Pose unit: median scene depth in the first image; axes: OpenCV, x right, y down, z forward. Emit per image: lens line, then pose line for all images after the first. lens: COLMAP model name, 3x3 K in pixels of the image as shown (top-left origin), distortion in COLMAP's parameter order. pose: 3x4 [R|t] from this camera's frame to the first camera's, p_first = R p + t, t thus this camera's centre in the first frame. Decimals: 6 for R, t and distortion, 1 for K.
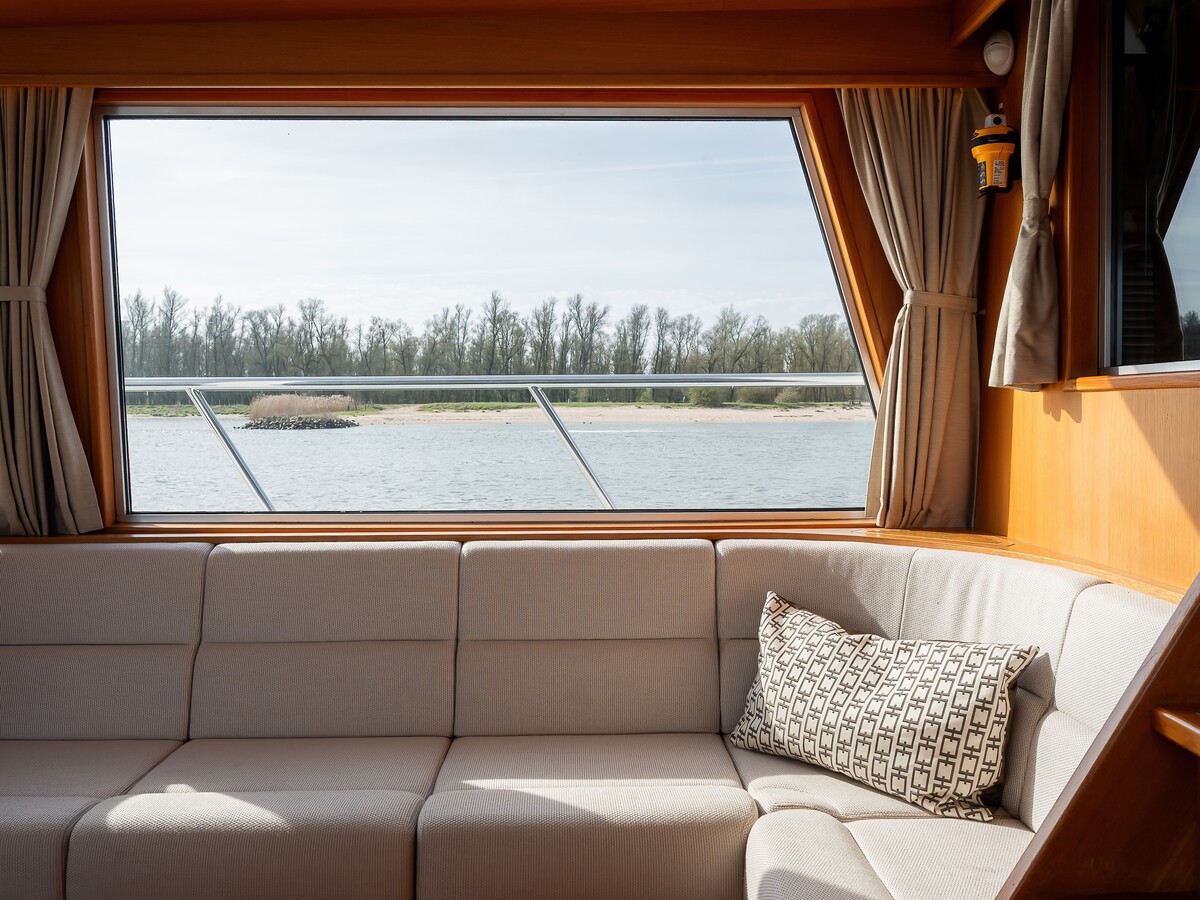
lens RADIAL K [[941.9, 0, 618.0], [0, 941.9, 418.0], [0, 0, 1]] dist [-0.008155, 0.011432]
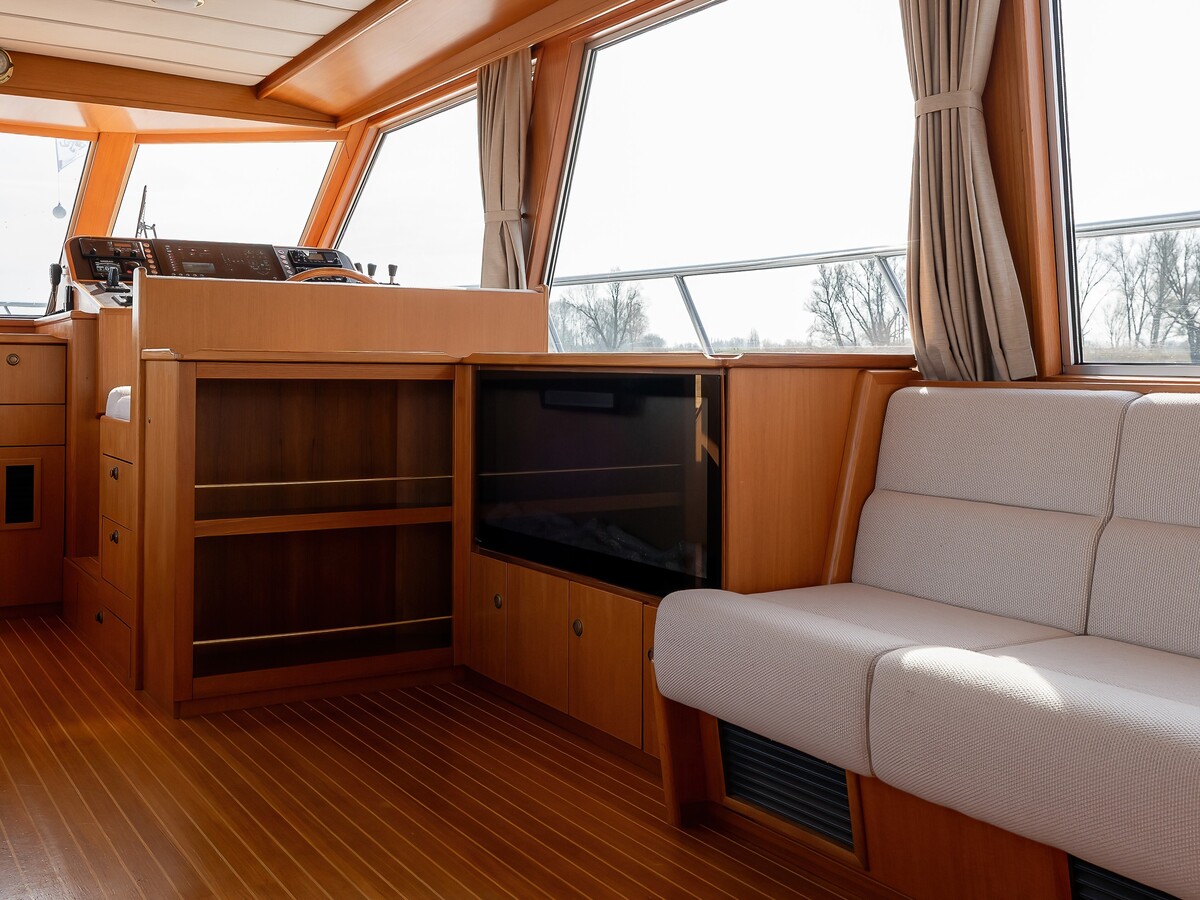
lens RADIAL K [[1324.1, 0, 611.6], [0, 1324.1, 379.1], [0, 0, 1]] dist [0.006636, 0.000000]
pose [[0.491702, 0.010760, -0.870697, 0.284488], [-0.012173, 0.999911, 0.005483, 0.122614], [0.870679, 0.007903, 0.491789, 0.115091]]
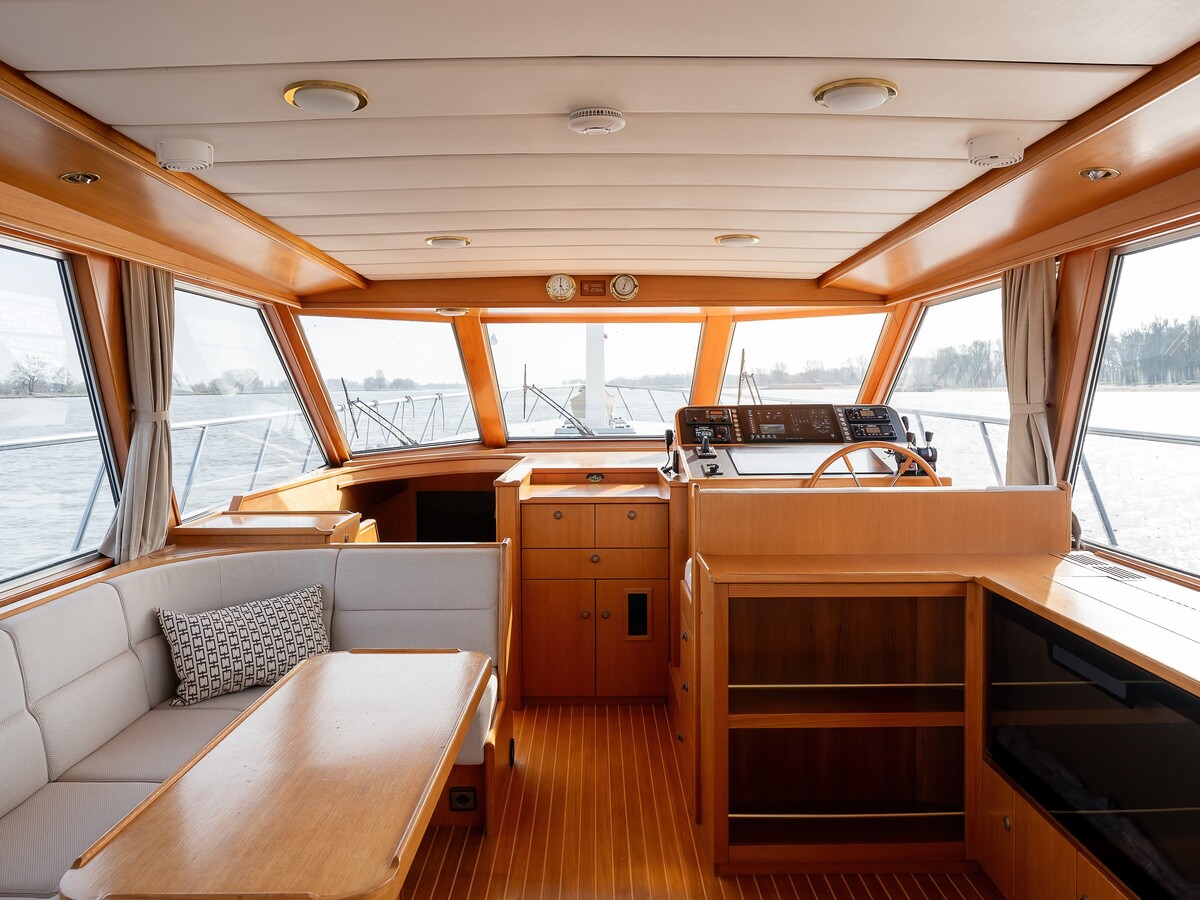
lens RADIAL K [[941.9, 0, 606.2], [0, 941.9, 411.9], [0, 0, 1]] dist [-0.008155, 0.011432]
pose [[-0.029366, 0.031997, -0.999056, 0.016786], [0.000568, 0.999488, 0.031994, -0.143623], [0.999569, 0.000372, -0.029369, 0.308777]]
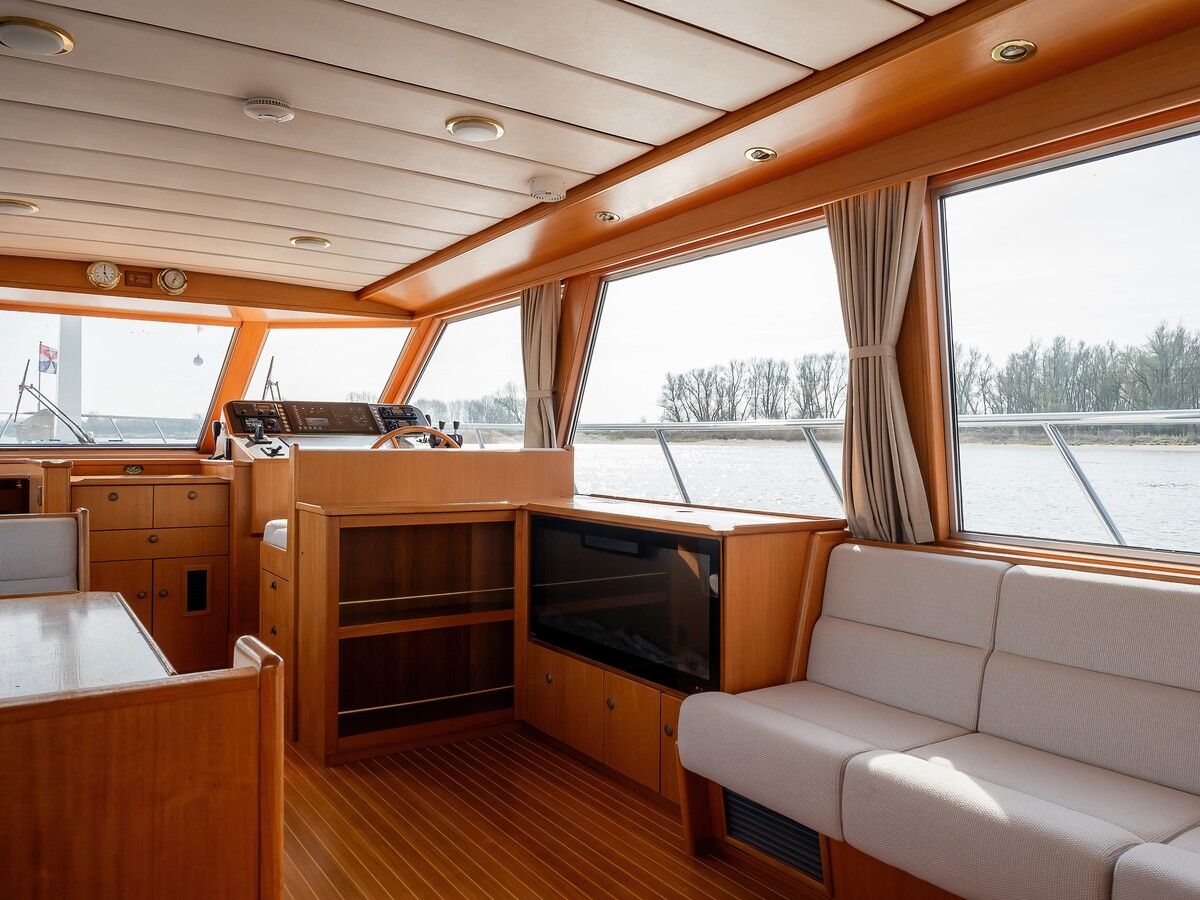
lens RADIAL K [[941.9, 0, 602.6], [0, 941.9, 450.9], [0, 0, 1]] dist [-0.008155, 0.011432]
pose [[0.523819, 0.014112, -0.851713, 0.259668], [-0.012996, 0.999879, 0.008574, -0.002760], [0.851731, 0.006578, 0.523939, 0.011769]]
